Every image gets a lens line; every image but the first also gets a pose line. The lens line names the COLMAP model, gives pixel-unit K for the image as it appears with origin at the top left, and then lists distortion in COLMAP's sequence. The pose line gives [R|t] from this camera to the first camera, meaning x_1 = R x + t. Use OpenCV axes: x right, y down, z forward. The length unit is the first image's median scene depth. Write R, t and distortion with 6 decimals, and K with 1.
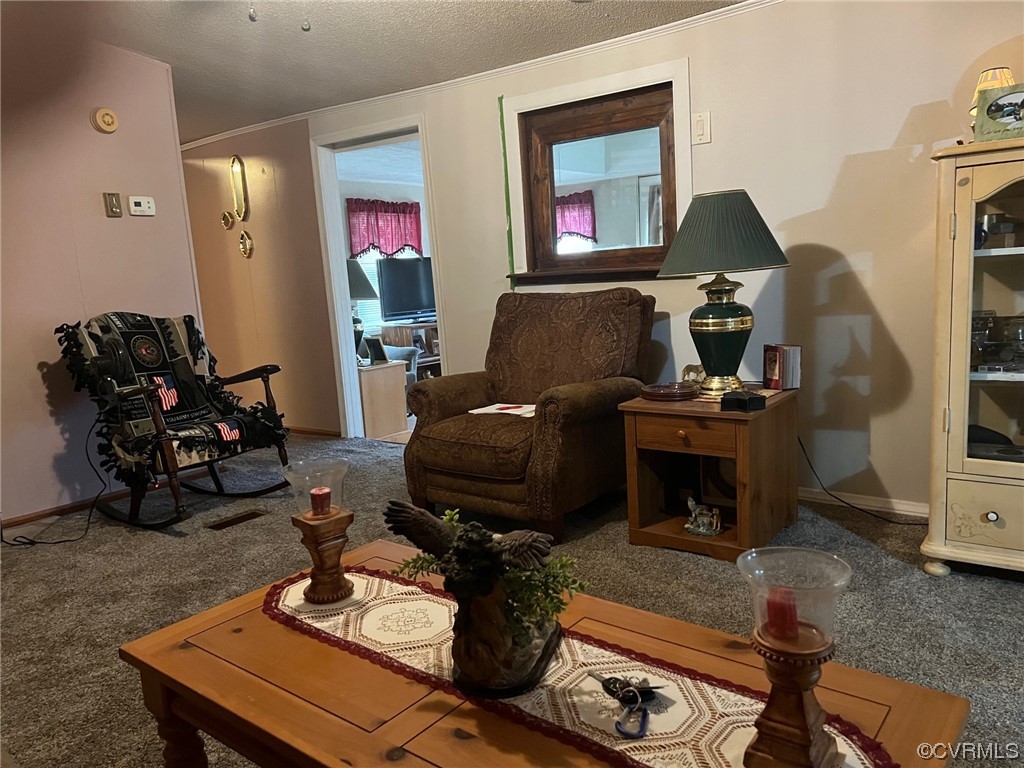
lens RADIAL K [[761.1, 0, 510.9], [0, 761.1, 389.0], [0, 0, 1]] dist [0.009156, -0.011926]
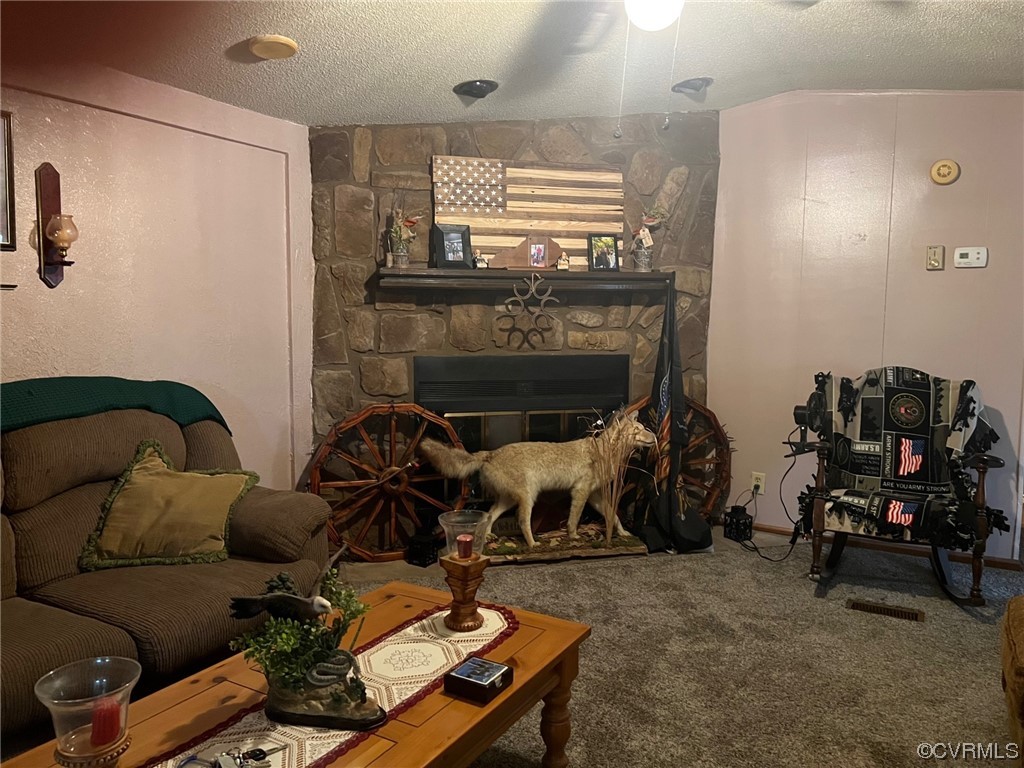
lens RADIAL K [[761.1, 0, 509.6], [0, 761.1, 378.3], [0, 0, 1]] dist [0.009156, -0.011926]
pose [[0.119956, 0.141121, -0.982698, 0.404819], [-0.167191, 0.978580, 0.120121, -0.122137], [0.978600, 0.149890, 0.140980, 0.369889]]
